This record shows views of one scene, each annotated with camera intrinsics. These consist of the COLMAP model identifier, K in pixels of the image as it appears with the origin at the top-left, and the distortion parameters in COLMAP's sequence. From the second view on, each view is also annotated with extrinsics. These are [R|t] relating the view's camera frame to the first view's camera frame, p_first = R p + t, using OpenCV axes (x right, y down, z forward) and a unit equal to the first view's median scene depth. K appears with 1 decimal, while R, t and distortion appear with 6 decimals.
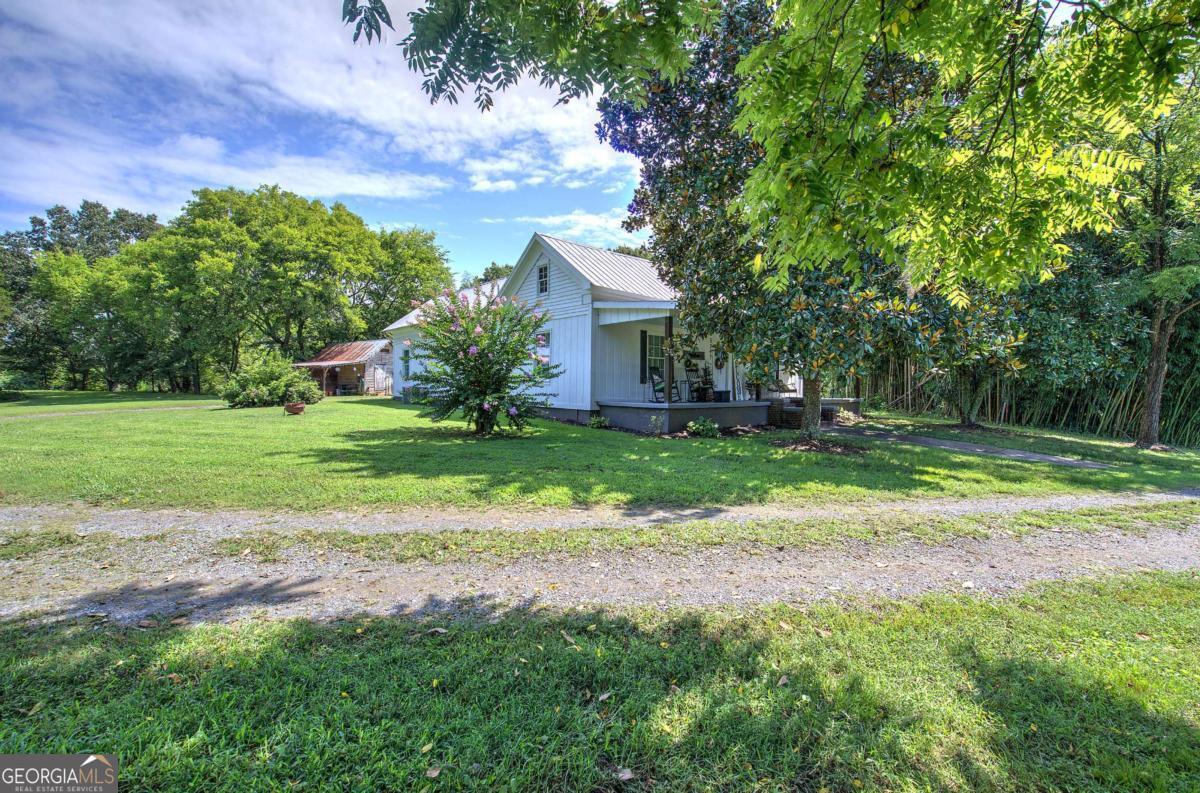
lens RADIAL K [[528.4, 0, 597.0], [0, 528.4, 393.1], [0, 0, 1]] dist [0.001762, 0.000422]
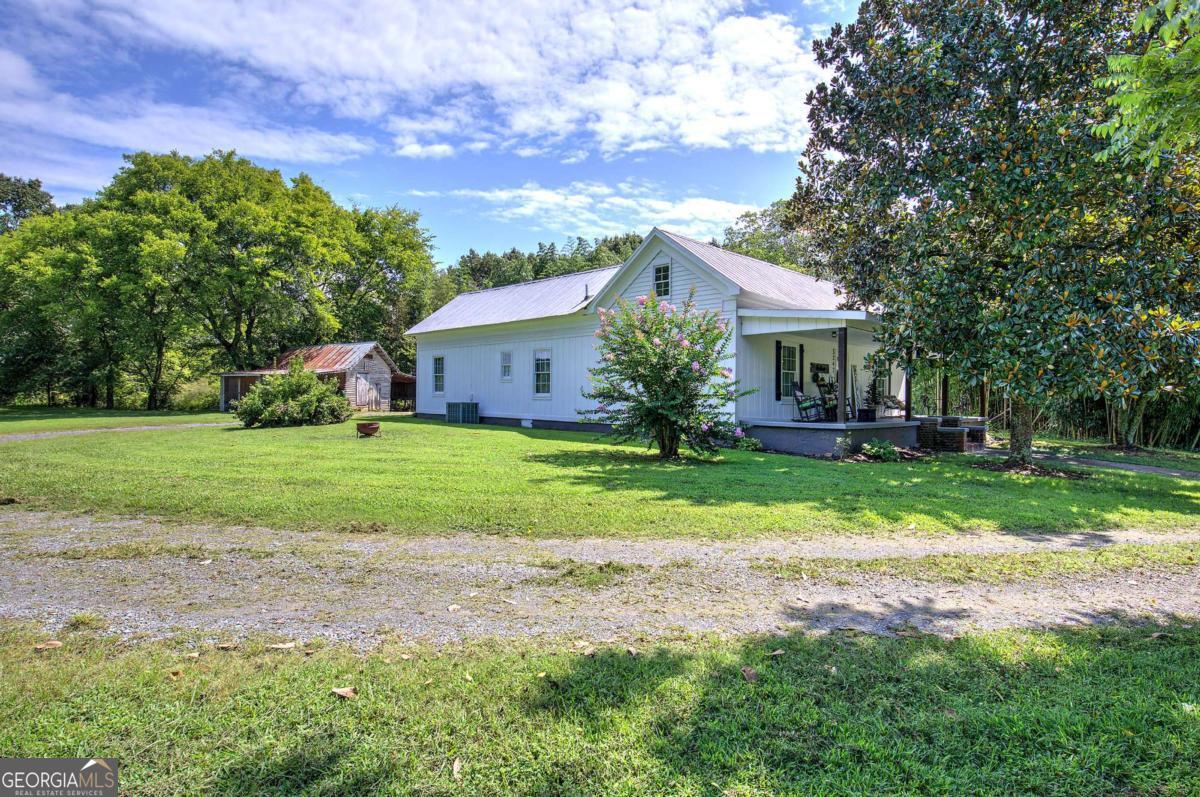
lens RADIAL K [[642.9, 0, 600.0], [0, 642.9, 398.5], [0, 0, 1]] dist [0.023526, -0.019180]
pose [[0.997379, 0.003078, 0.072287, -0.131597], [-0.002126, 0.999910, -0.013234, -0.002949], [-0.072322, 0.013045, 0.997296, -0.024870]]
